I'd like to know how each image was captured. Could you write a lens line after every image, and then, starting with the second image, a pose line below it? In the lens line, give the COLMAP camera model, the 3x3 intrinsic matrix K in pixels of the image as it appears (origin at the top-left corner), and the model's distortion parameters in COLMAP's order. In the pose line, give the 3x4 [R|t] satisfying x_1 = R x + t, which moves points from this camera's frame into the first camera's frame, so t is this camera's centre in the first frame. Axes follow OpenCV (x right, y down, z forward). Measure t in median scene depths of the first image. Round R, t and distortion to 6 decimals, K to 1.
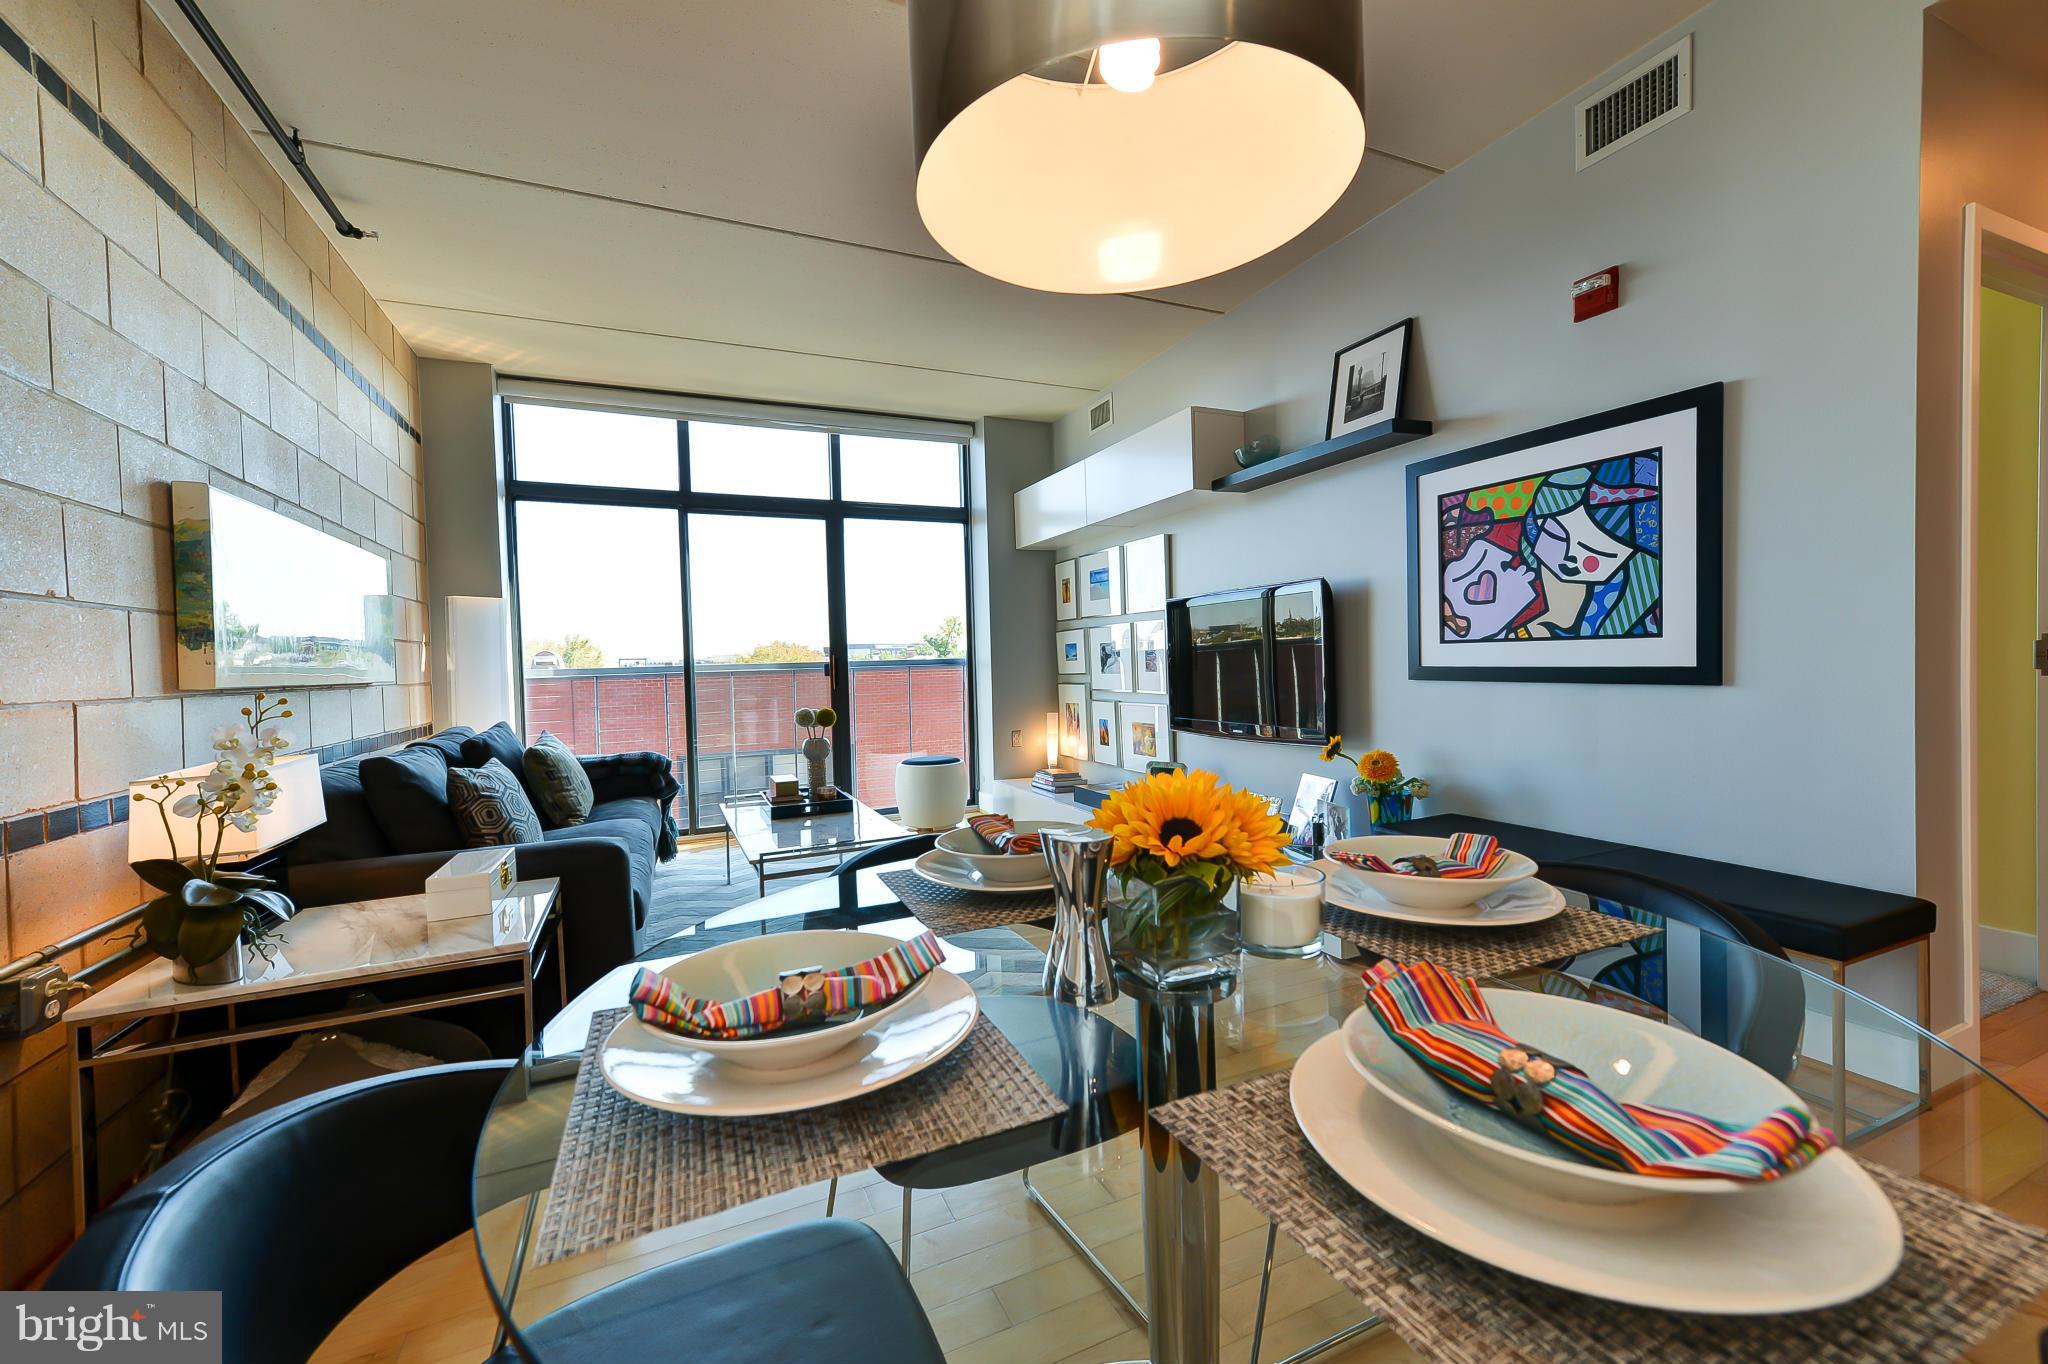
lens RADIAL K [[817.1, 0, 1035.0], [0, 817.1, 679.5], [0, 0, 1]] dist [0.011339, 0.000326]
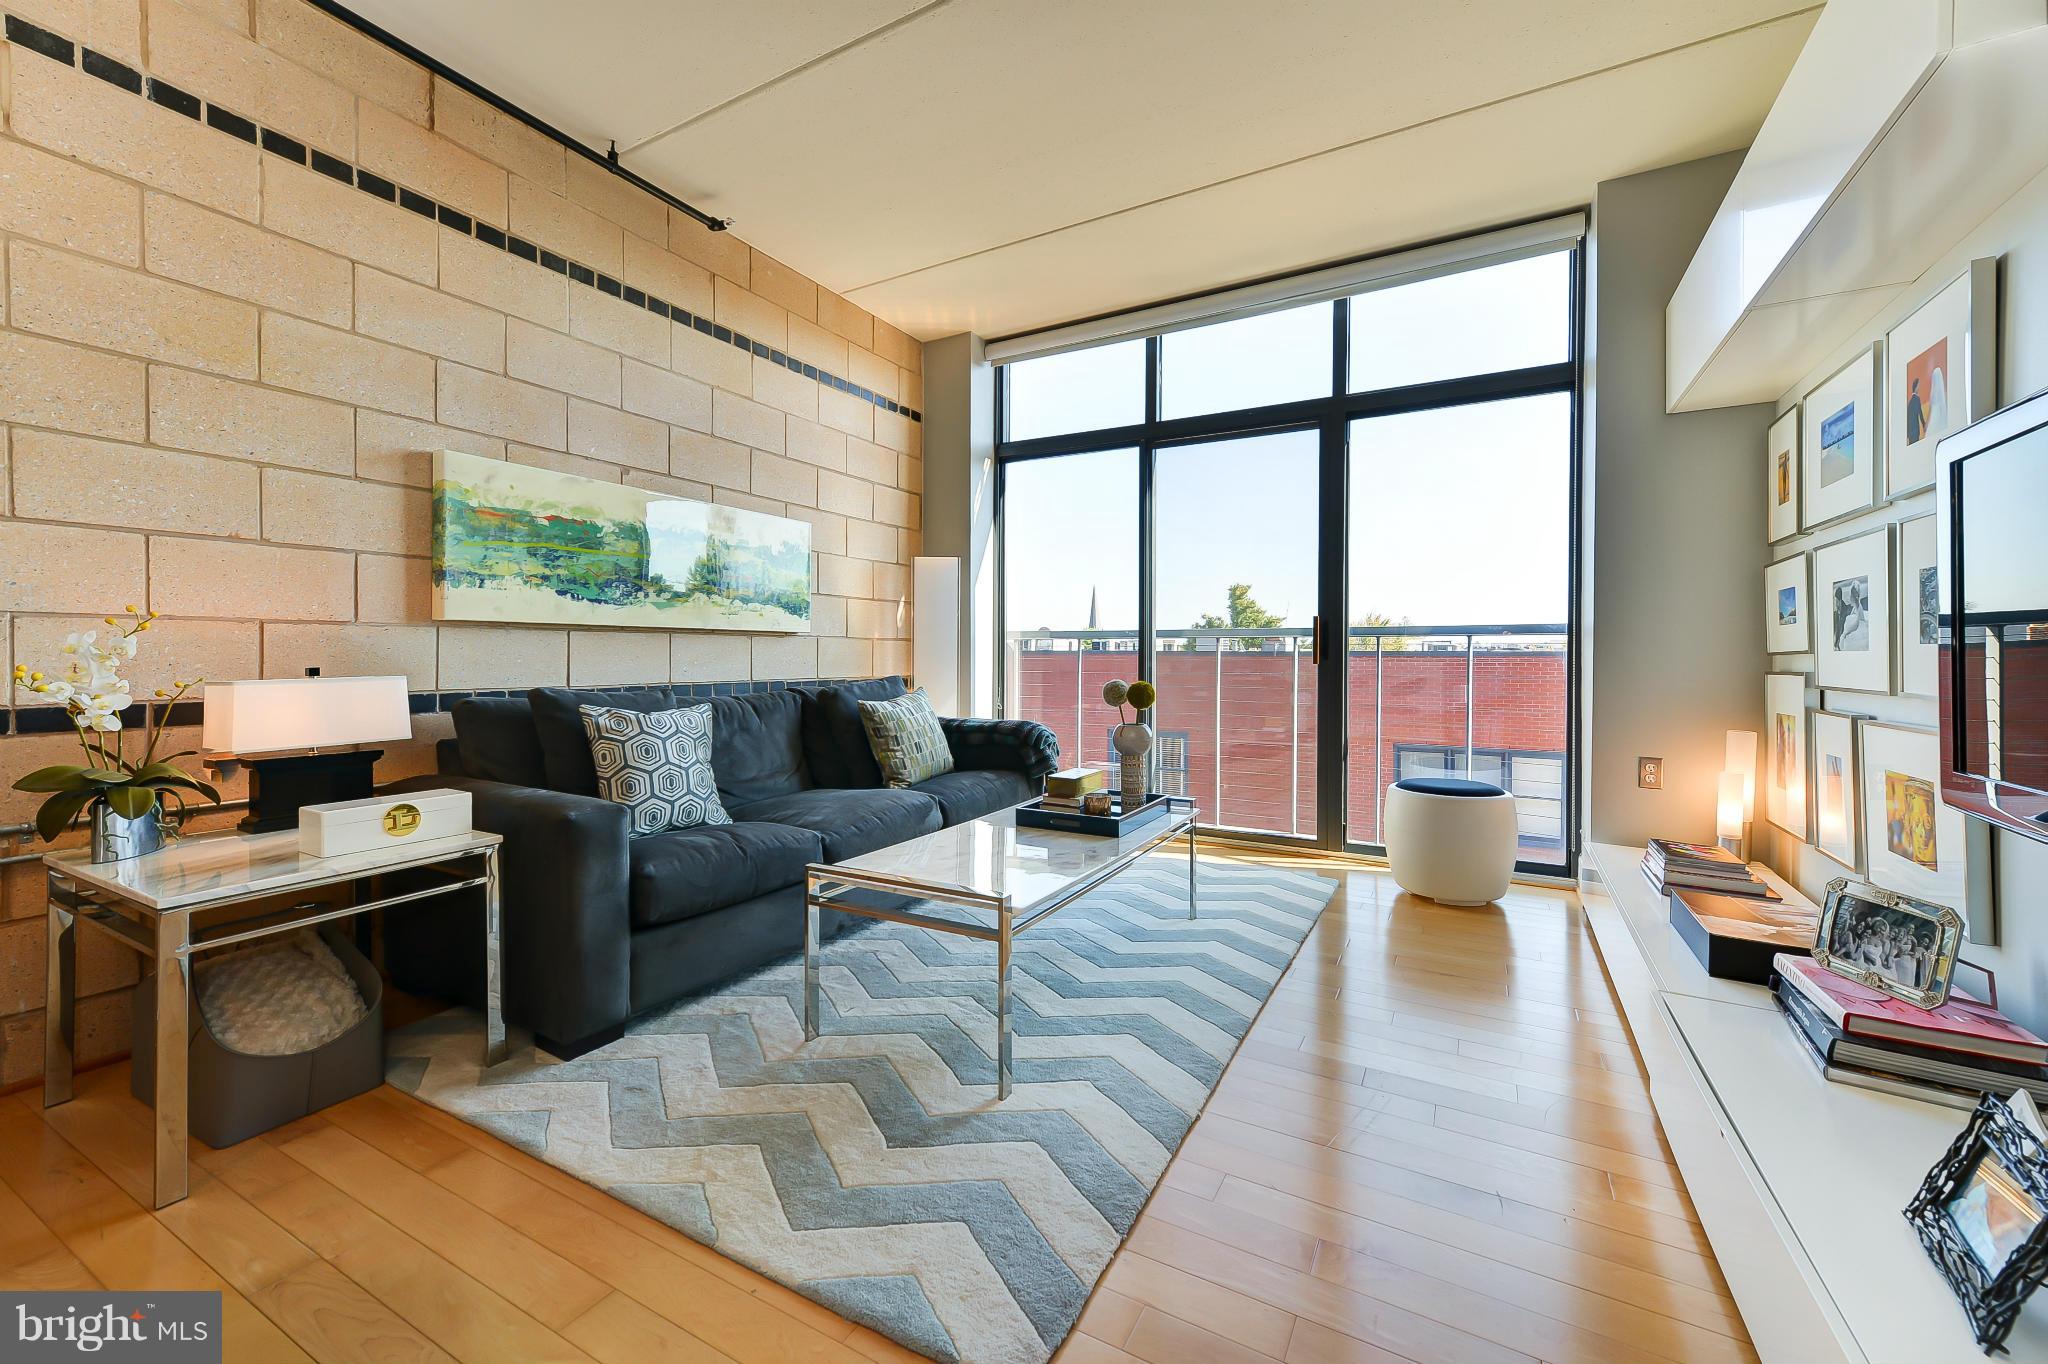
lens RADIAL K [[817.1, 0, 1020.2], [0, 817.1, 657.1], [0, 0, 1]] dist [0.011339, 0.000326]
pose [[0.581665, 0.033517, -0.812737, 0.224503], [-0.038983, 0.999151, 0.013305, 0.008526], [0.812494, 0.023944, 0.582478, 0.466695]]
